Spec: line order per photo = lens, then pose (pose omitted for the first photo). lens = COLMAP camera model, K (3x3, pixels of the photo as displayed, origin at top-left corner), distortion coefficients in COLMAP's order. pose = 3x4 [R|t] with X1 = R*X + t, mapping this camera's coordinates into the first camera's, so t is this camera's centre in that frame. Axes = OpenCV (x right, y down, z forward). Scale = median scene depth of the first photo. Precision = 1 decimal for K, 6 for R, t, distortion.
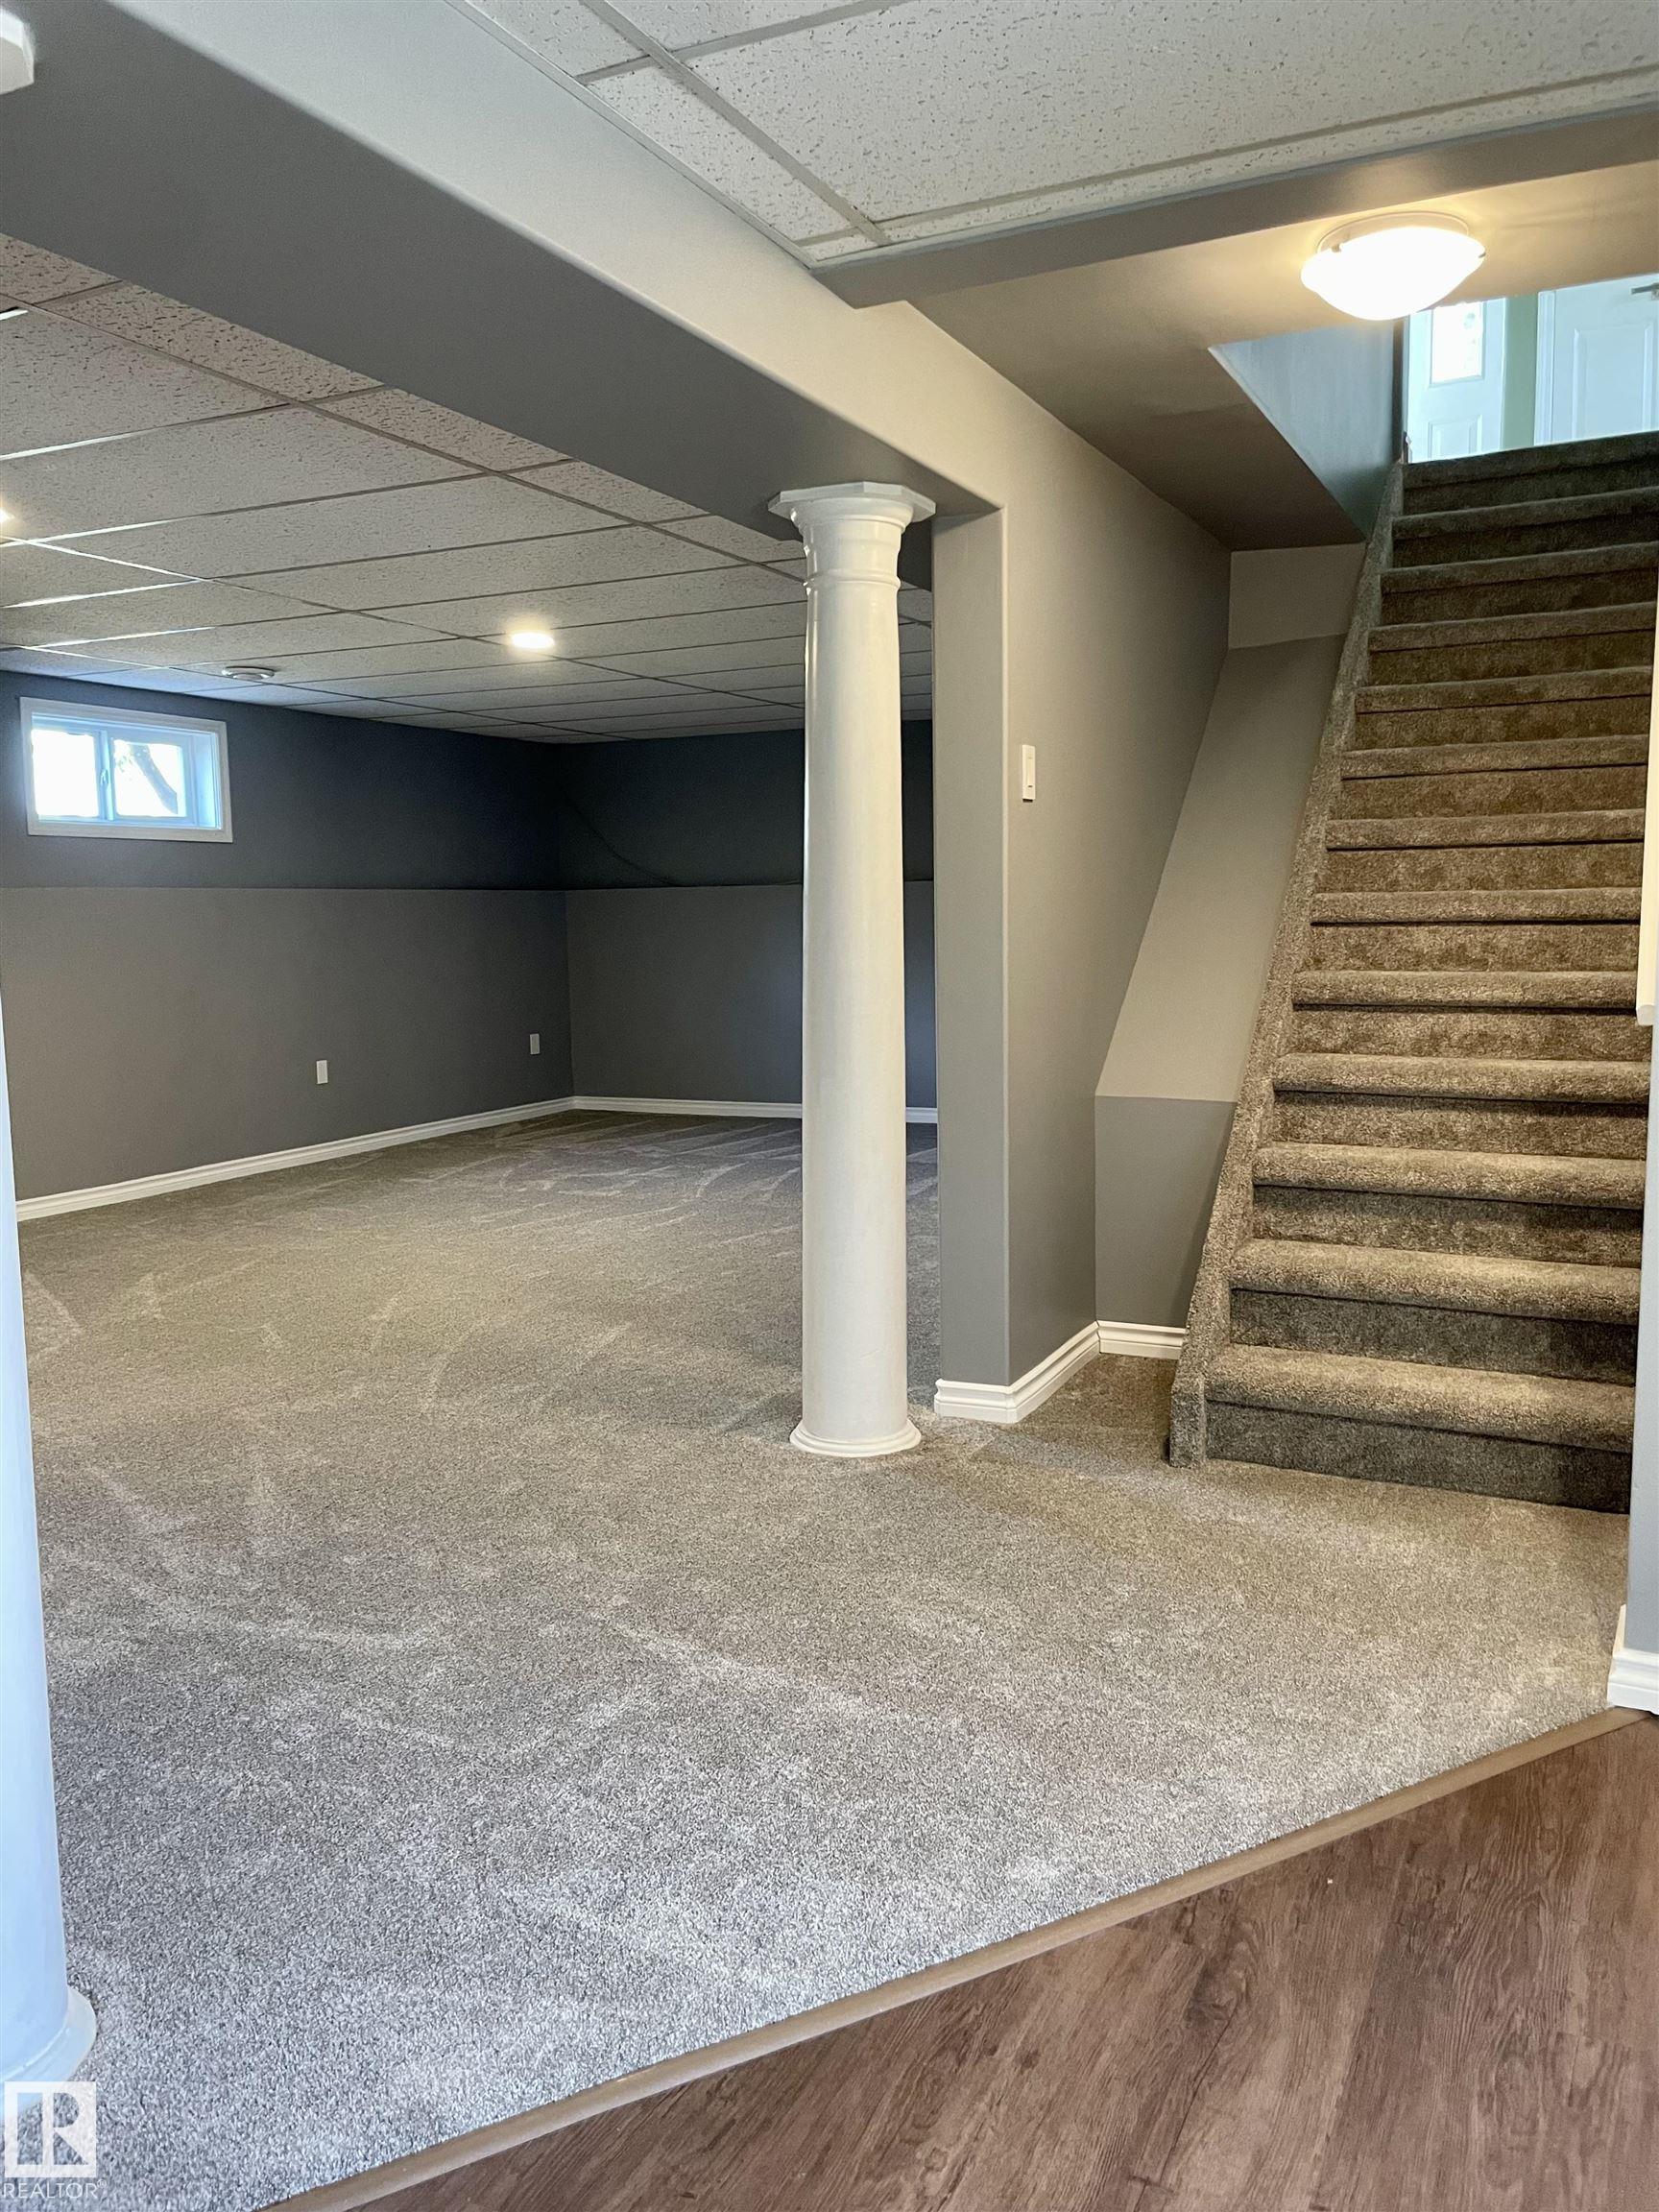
lens RADIAL K [[1699.1, 0, 845.3], [0, 1699.1, 1093.4], [0, 0, 1]] dist [0.080519, -0.108819]
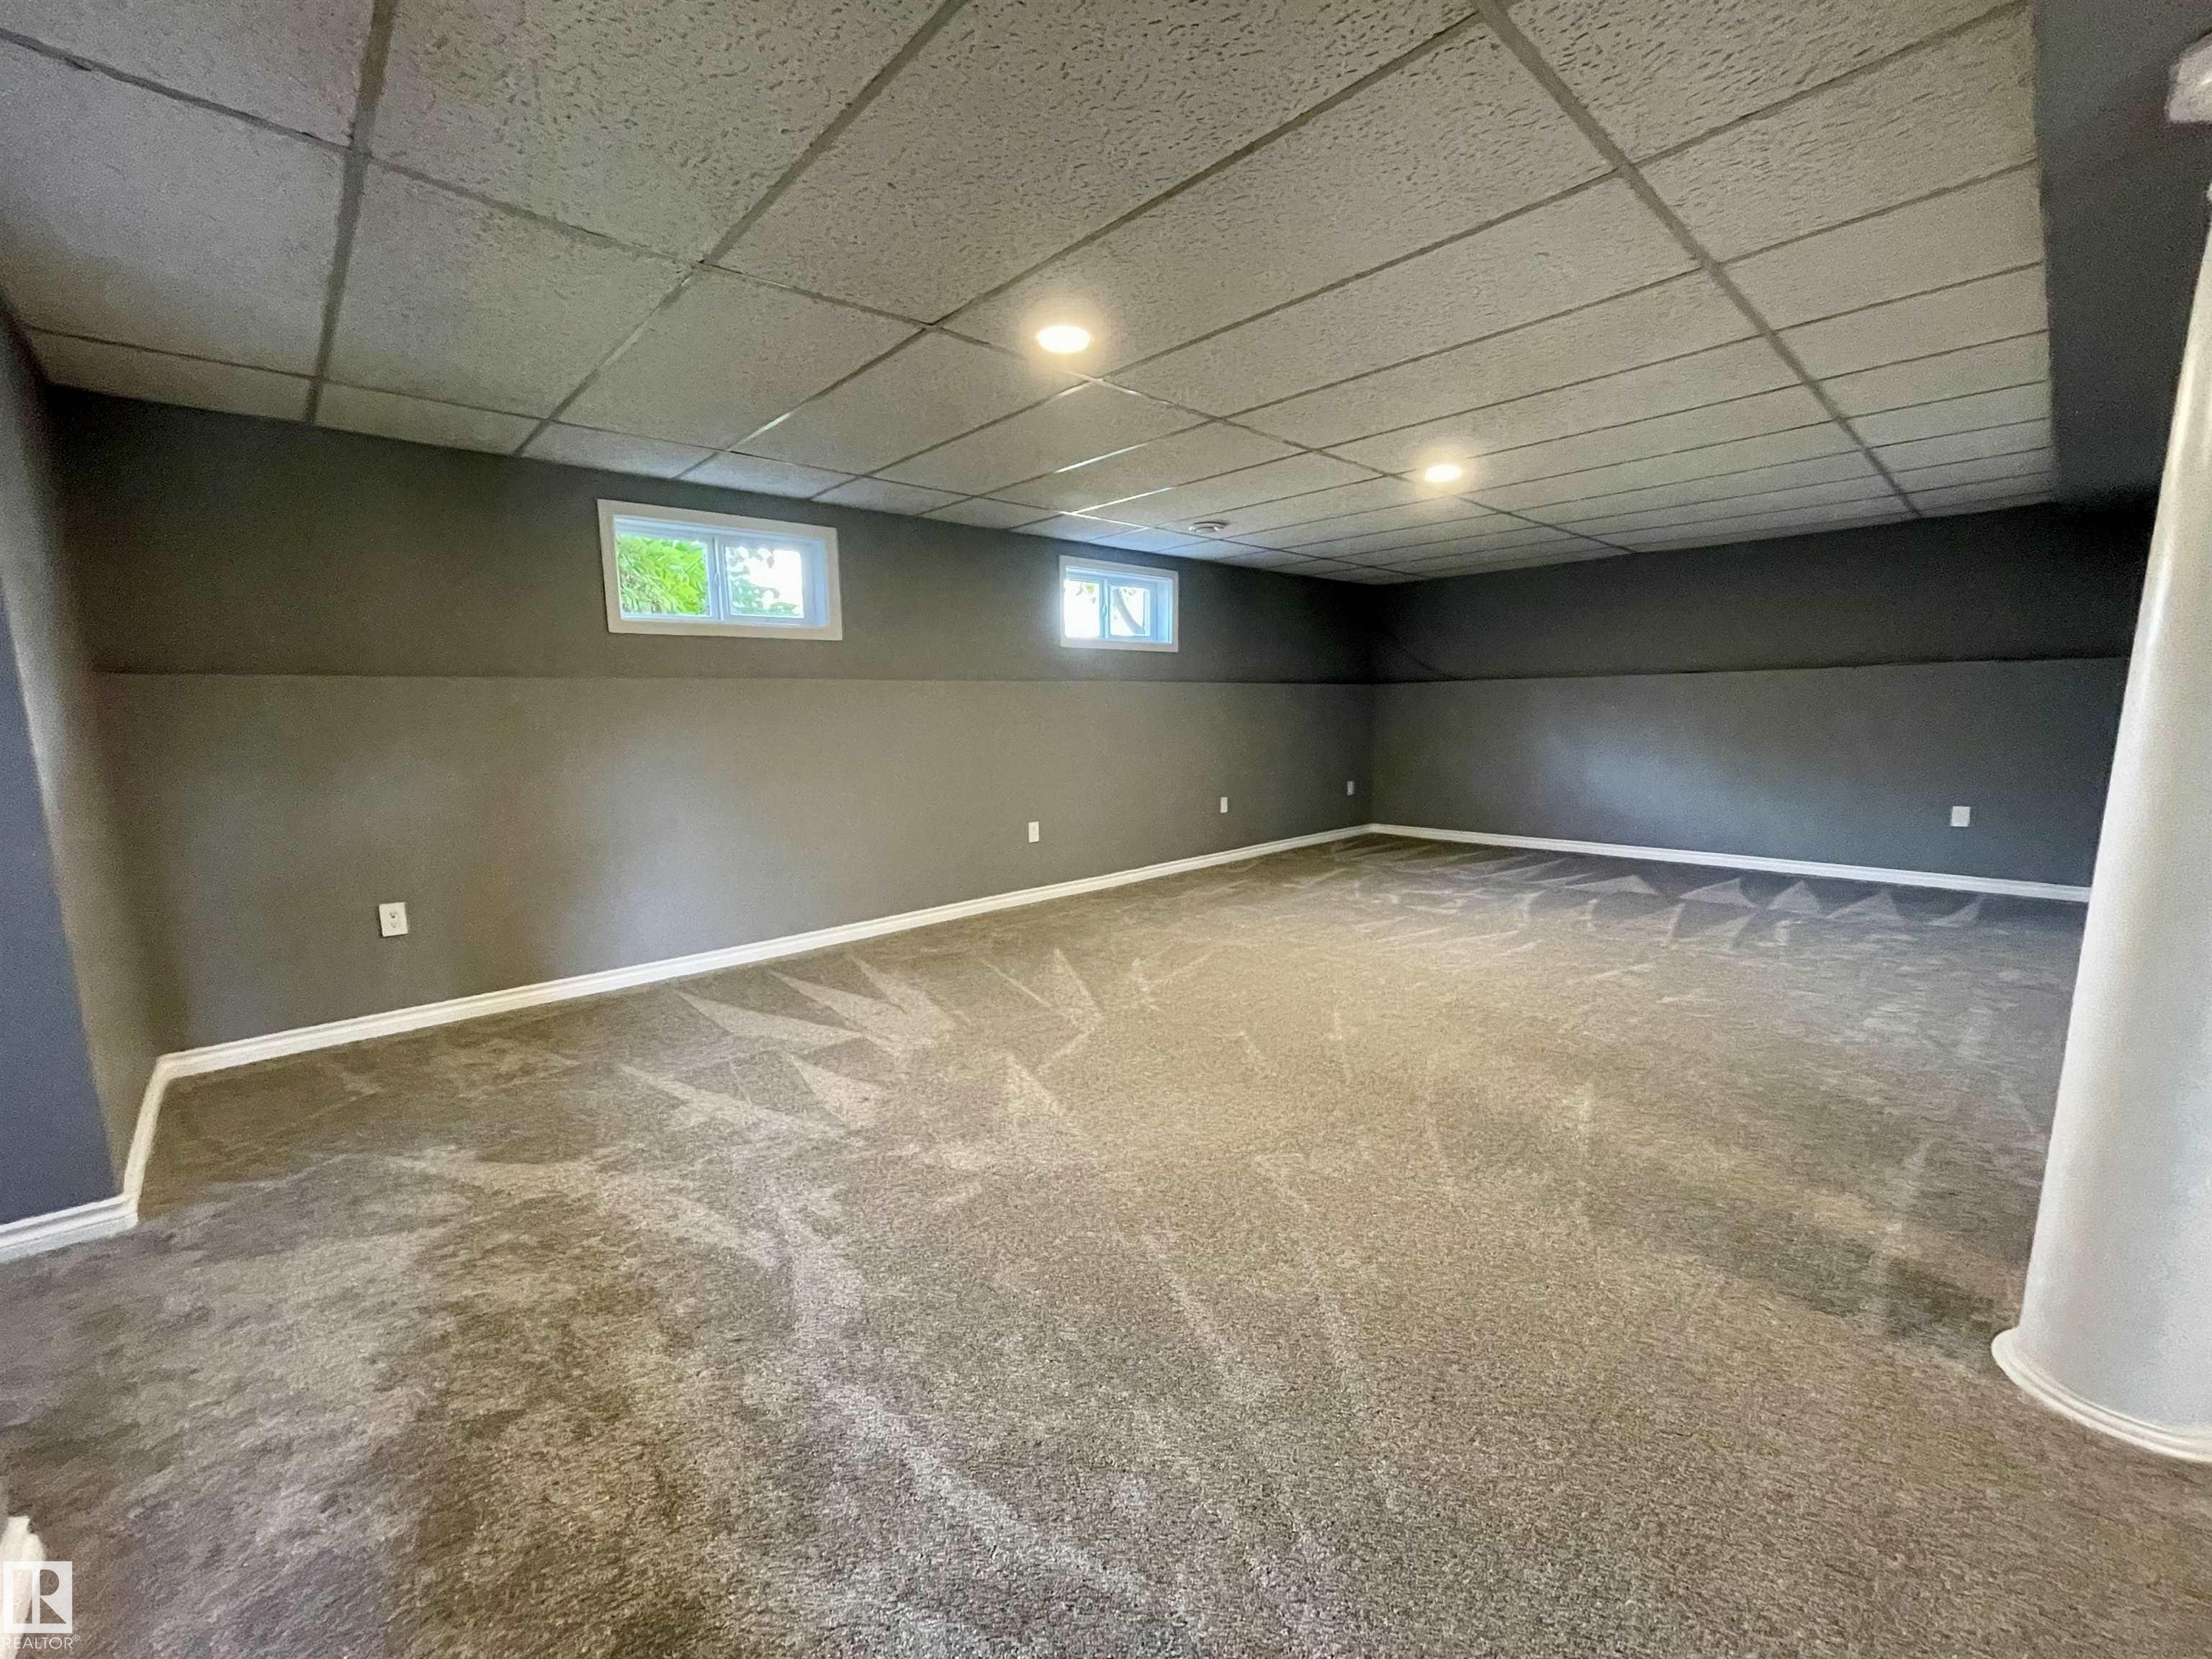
lens RADIAL K [[903.7, 0, 1089.5], [0, 903.7, 835.8], [0, 0, 1]] dist [-0.003260, -0.000554]
pose [[0.929163, 0.054577, -0.365619, -0.138020], [-0.040728, 0.998134, 0.045490, -0.018798], [0.367420, -0.027377, 0.929652, 0.240505]]
